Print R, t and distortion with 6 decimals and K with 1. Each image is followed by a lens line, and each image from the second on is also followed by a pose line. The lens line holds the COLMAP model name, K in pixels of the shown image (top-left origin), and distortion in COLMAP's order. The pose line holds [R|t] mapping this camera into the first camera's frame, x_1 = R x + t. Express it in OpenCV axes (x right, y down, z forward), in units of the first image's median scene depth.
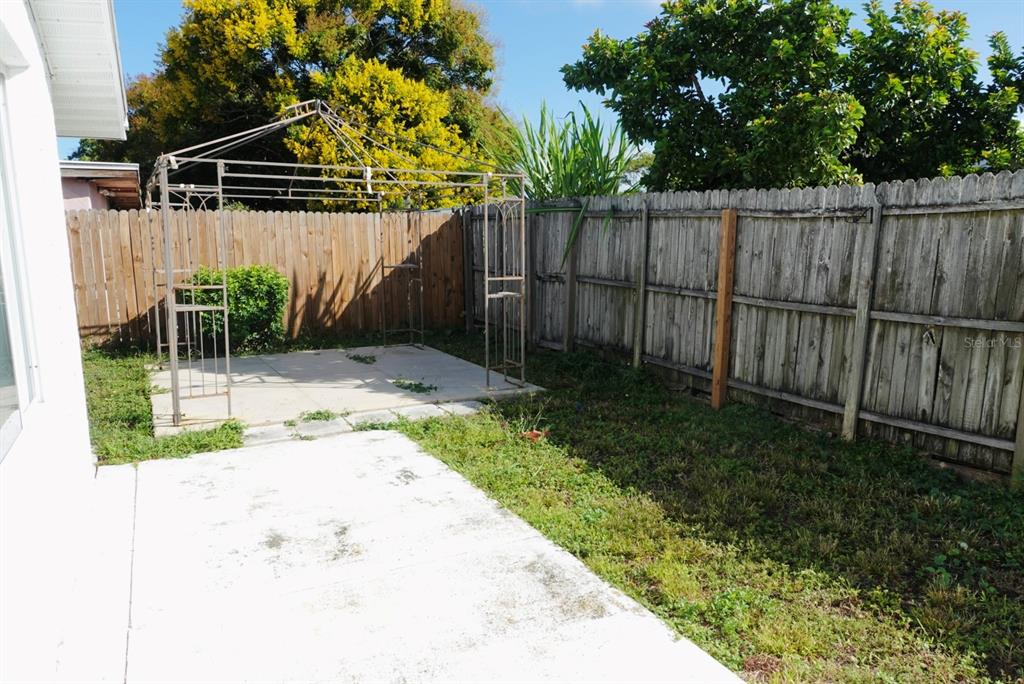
lens RADIAL K [[705.6, 0, 509.6], [0, 705.6, 347.1], [0, 0, 1]] dist [0.001627, 0.006576]
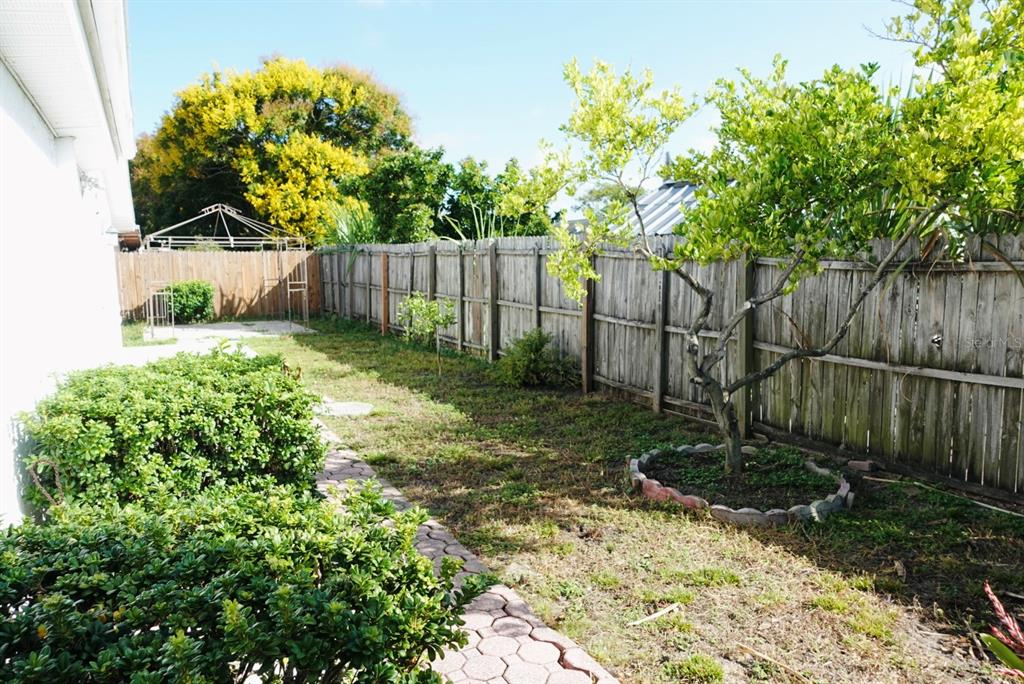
lens RADIAL K [[705.6, 0, 513.5], [0, 705.6, 338.1], [0, 0, 1]] dist [0.001627, 0.006576]
pose [[0.999936, -0.009999, 0.005330, 0.194913], [0.010225, 0.998976, -0.044069, 0.054996], [-0.004884, 0.044121, 0.999014, -0.368986]]
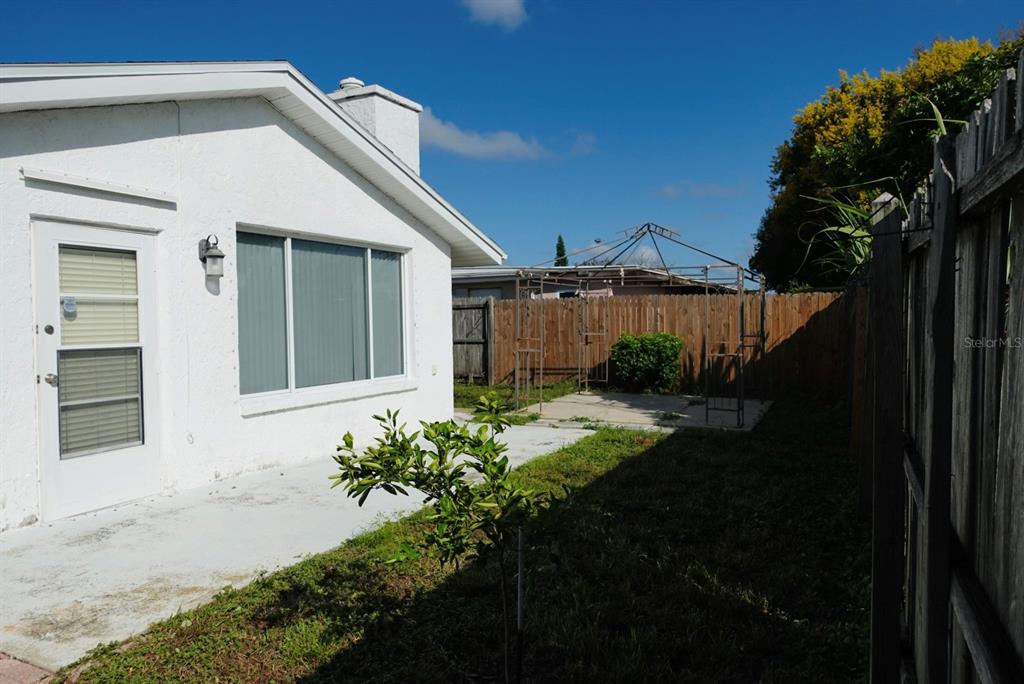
lens RADIAL K [[705.6, 0, 515.4], [0, 705.6, 343.1], [0, 0, 1]] dist [0.001627, 0.006576]
pose [[0.595740, 0.030962, -0.802581, 0.239699], [-0.123200, 0.990954, -0.053220, 0.006497], [0.793673, 0.130583, 0.594165, -0.029384]]
